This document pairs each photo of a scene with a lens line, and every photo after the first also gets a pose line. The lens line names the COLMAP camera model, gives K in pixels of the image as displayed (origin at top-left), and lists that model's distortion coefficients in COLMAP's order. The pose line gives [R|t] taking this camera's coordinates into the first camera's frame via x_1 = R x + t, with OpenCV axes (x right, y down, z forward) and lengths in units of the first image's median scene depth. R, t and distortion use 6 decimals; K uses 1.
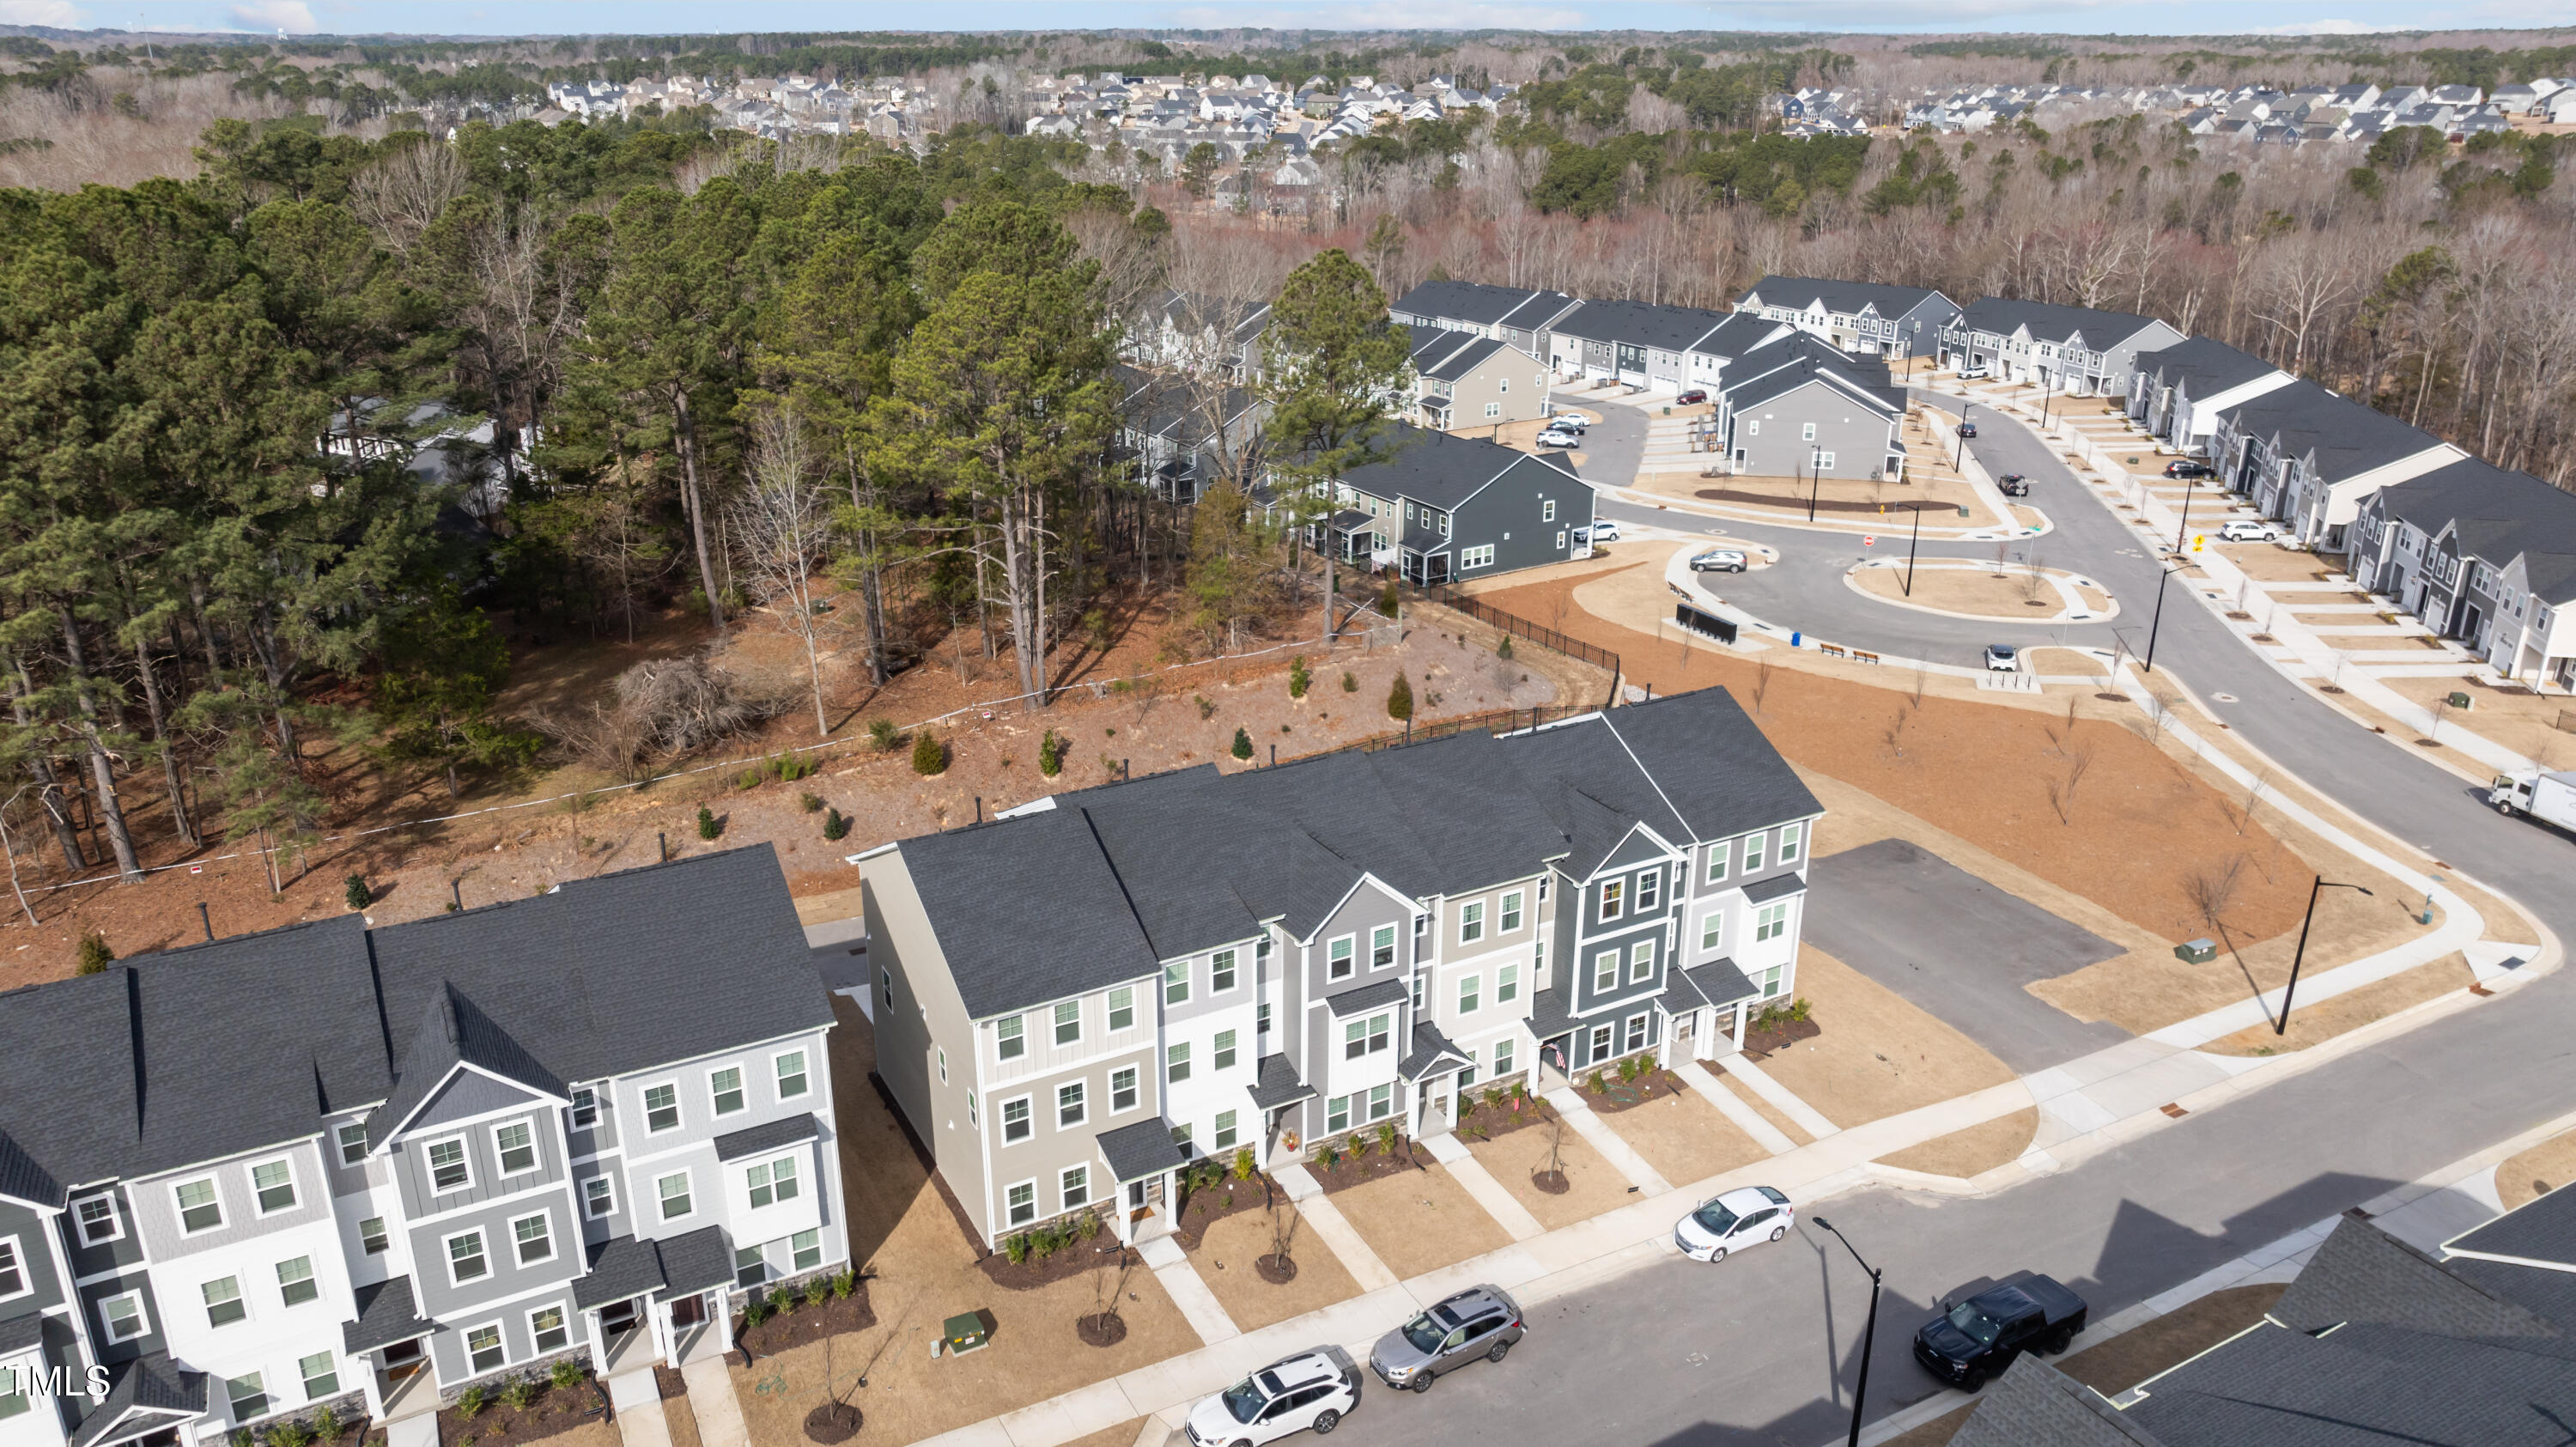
lens RADIAL K [[1838.6, 0, 1307.4], [0, 1838.6, 723.1], [0, 0, 1]] dist [-0.017243, -0.001755]
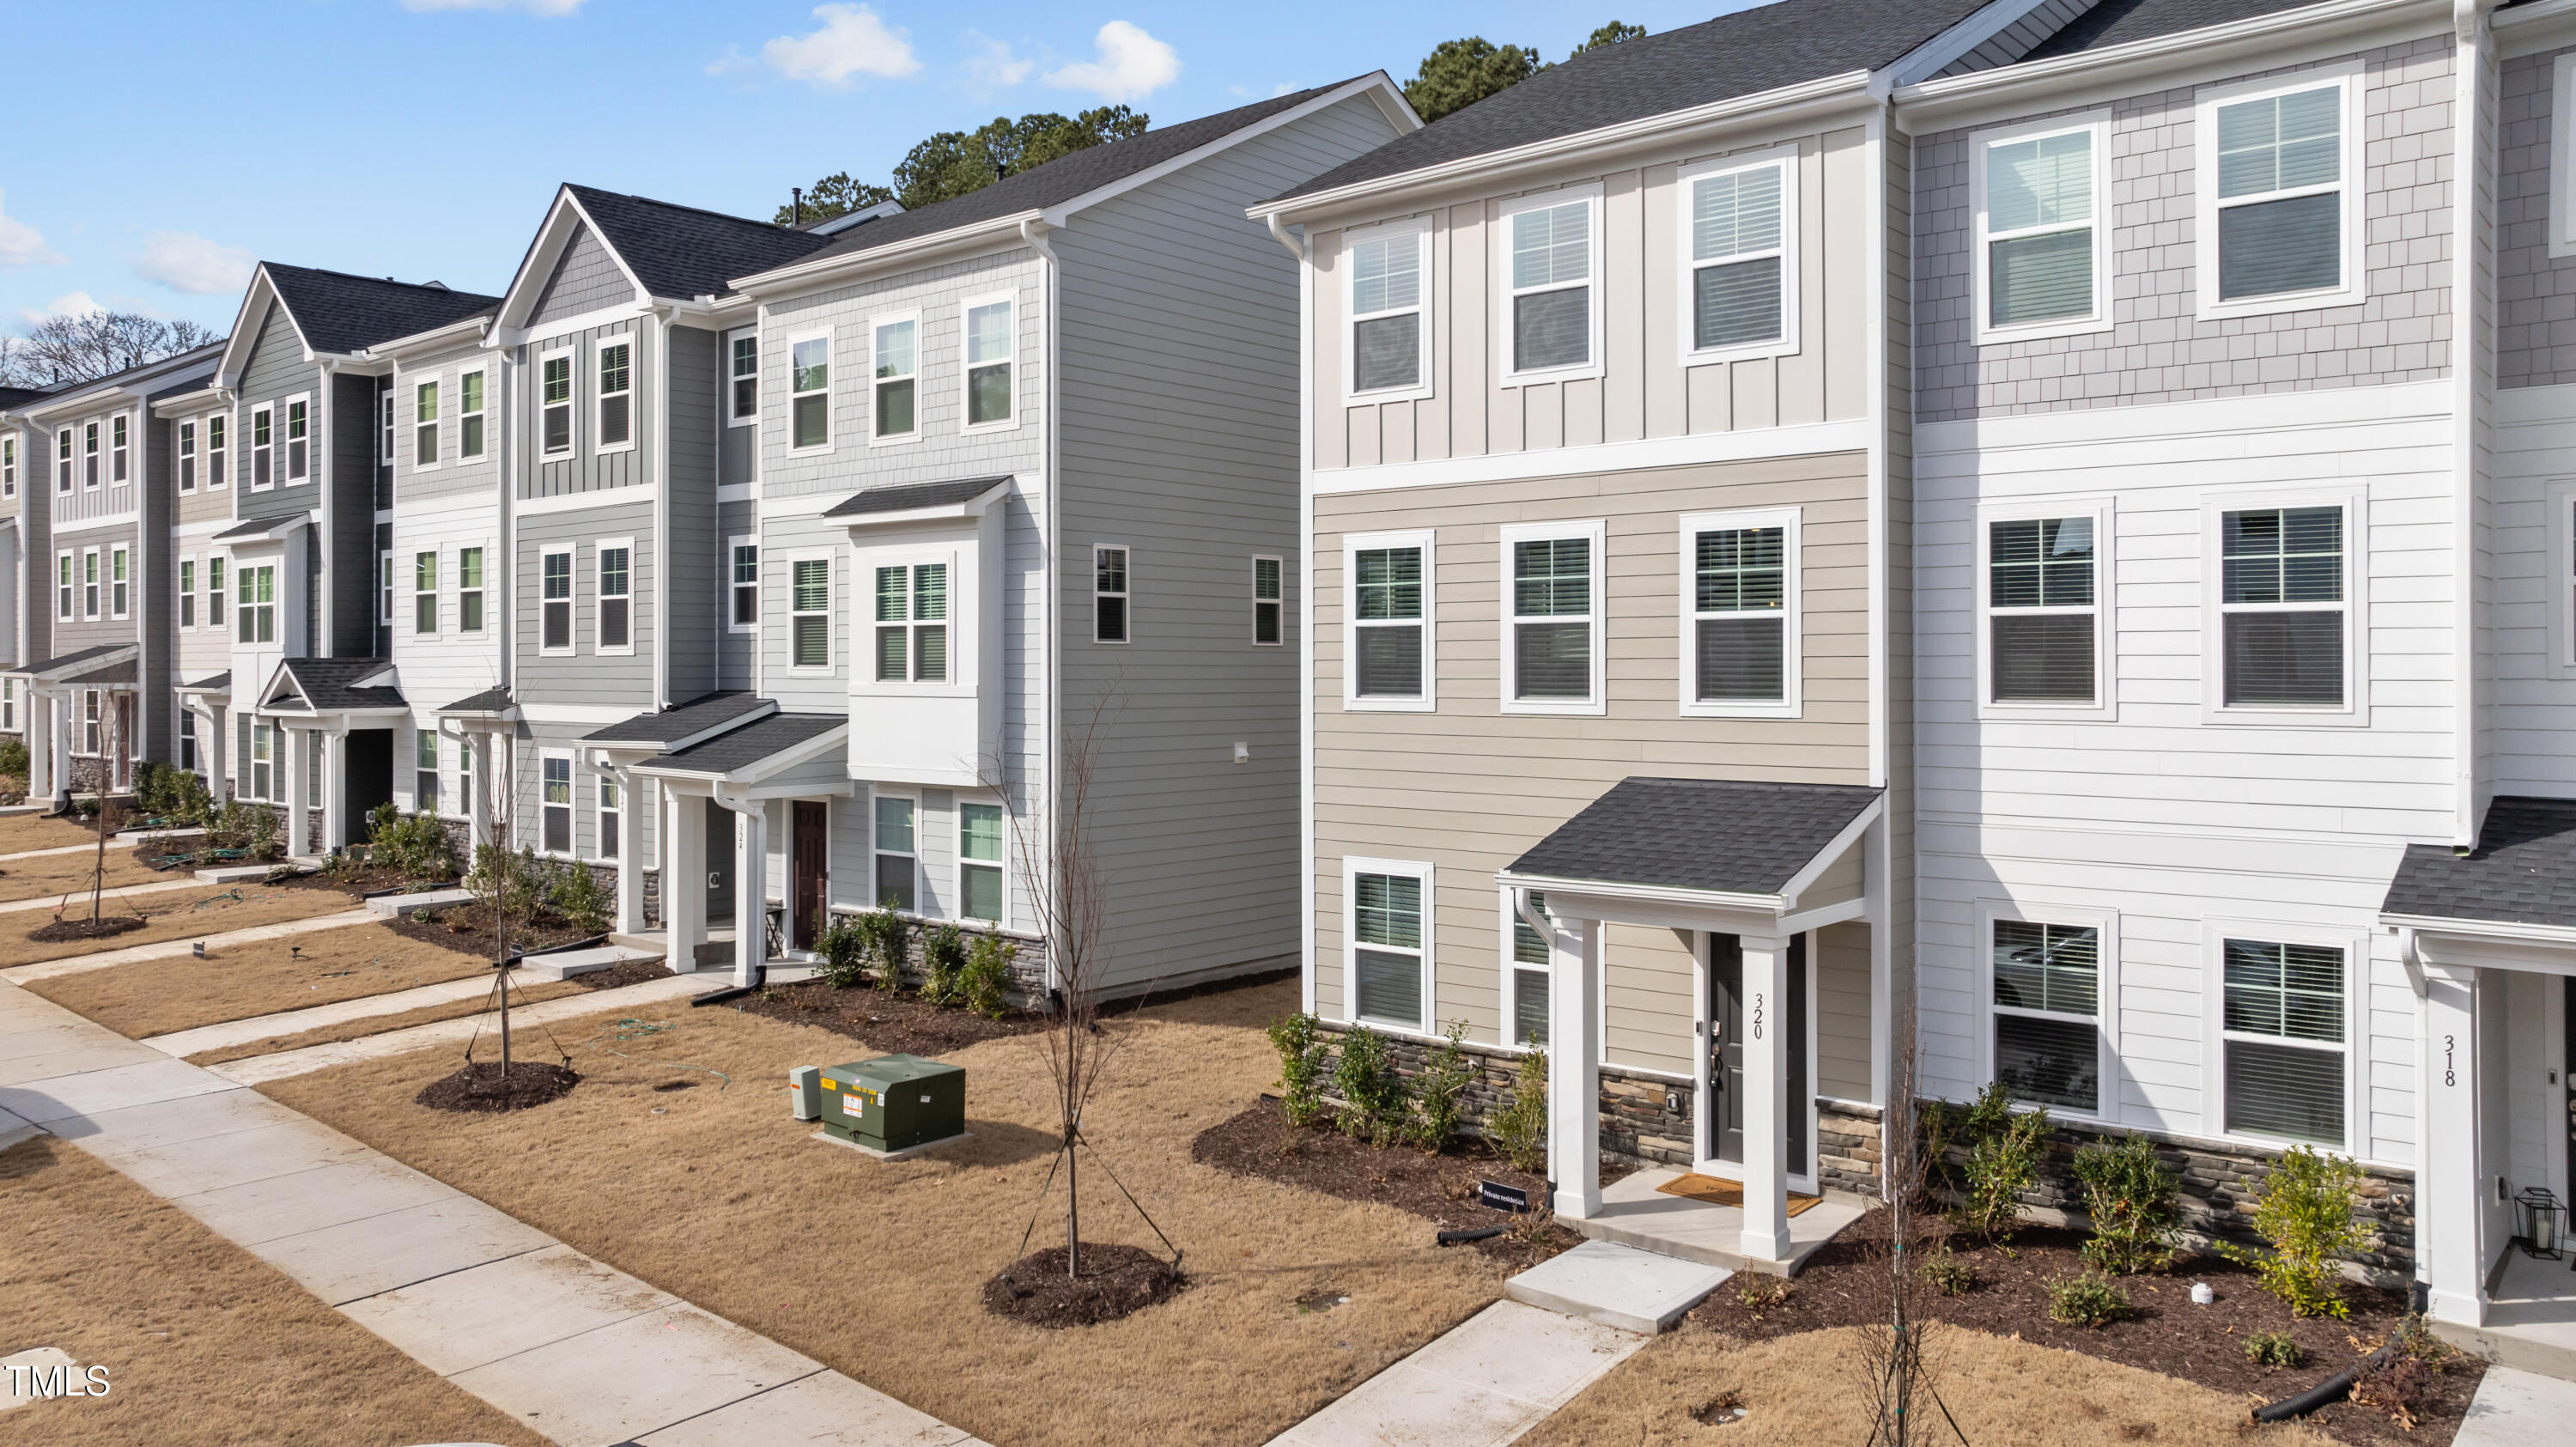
lens RADIAL K [[1838.6, 0, 1305.1], [0, 1838.6, 662.8], [0, 0, 1]] dist [-0.017243, -0.001755]
pose [[0.344271, -0.010088, -0.938816, 0.120734], [-0.329833, 0.934906, -0.130998, 0.258808], [0.879027, 0.354751, 0.318533, 0.864565]]
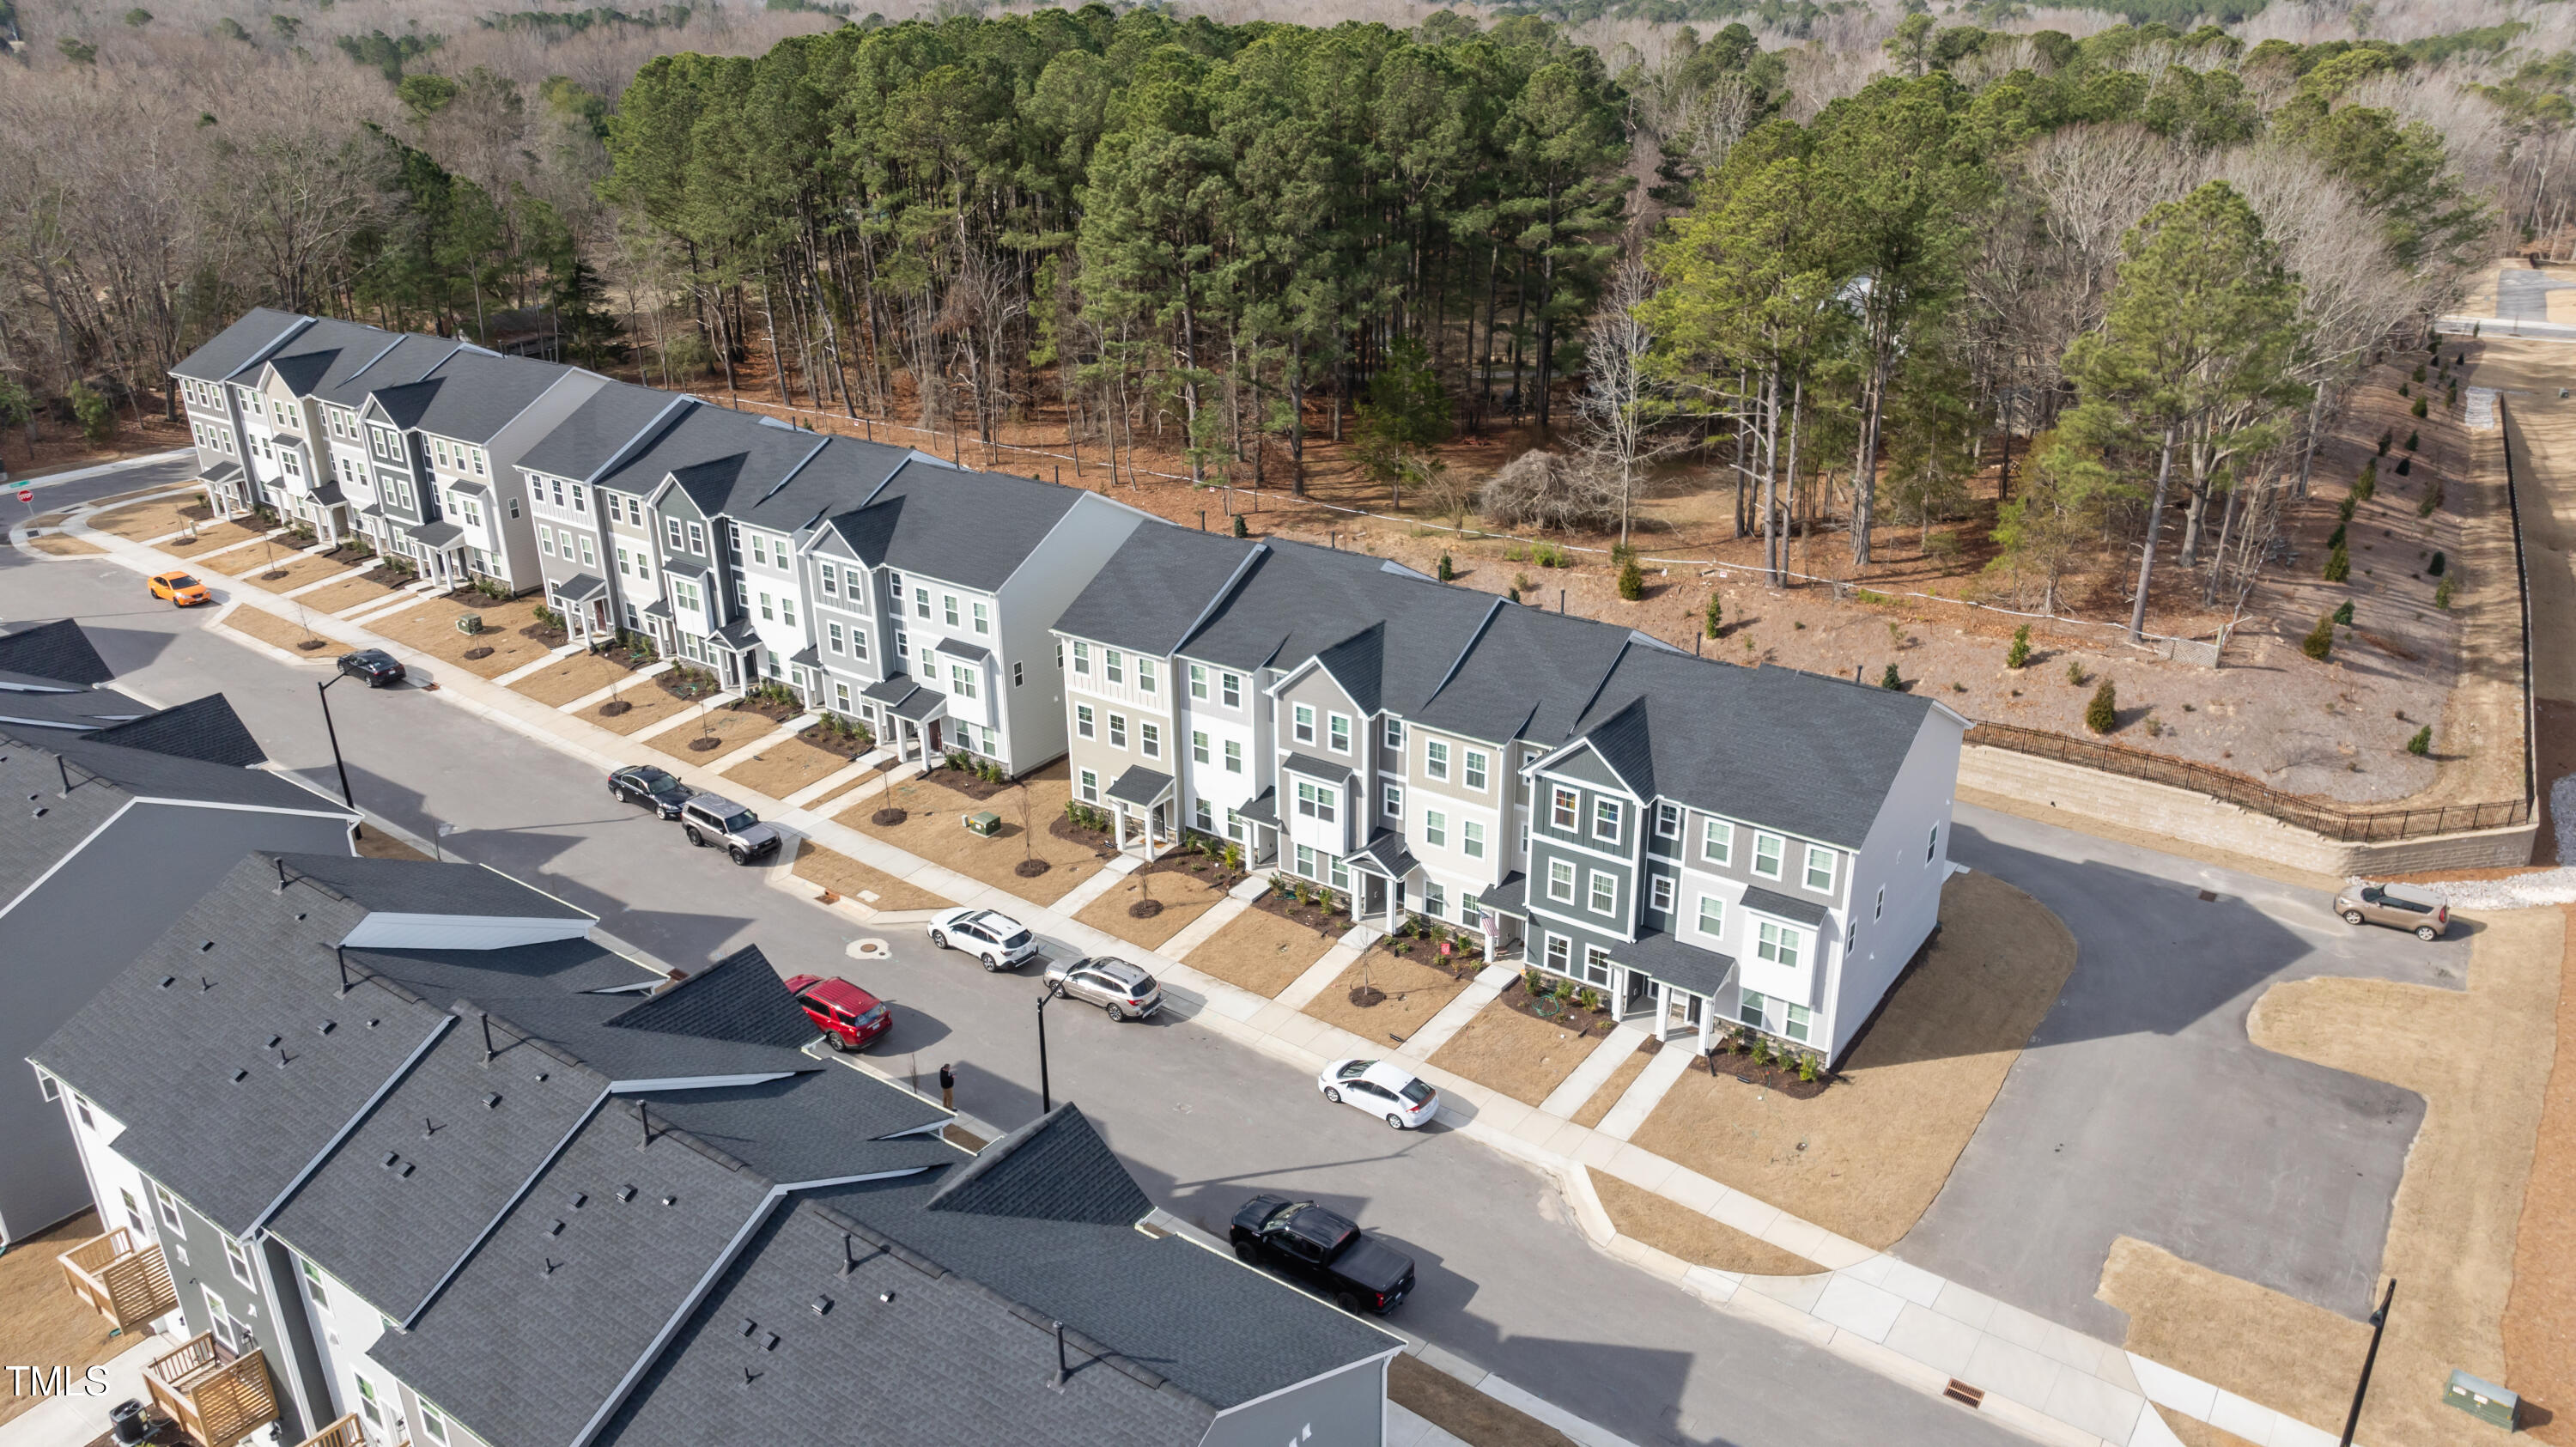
lens RADIAL K [[1838.6, 0, 1309.4], [0, 1838.6, 725.4], [0, 0, 1]] dist [-0.017243, -0.001755]
pose [[0.423864, 0.343833, -0.837925, 1.051117], [-0.309560, 0.924425, 0.222736, -0.140225], [0.851183, 0.164978, 0.498267, 0.435404]]
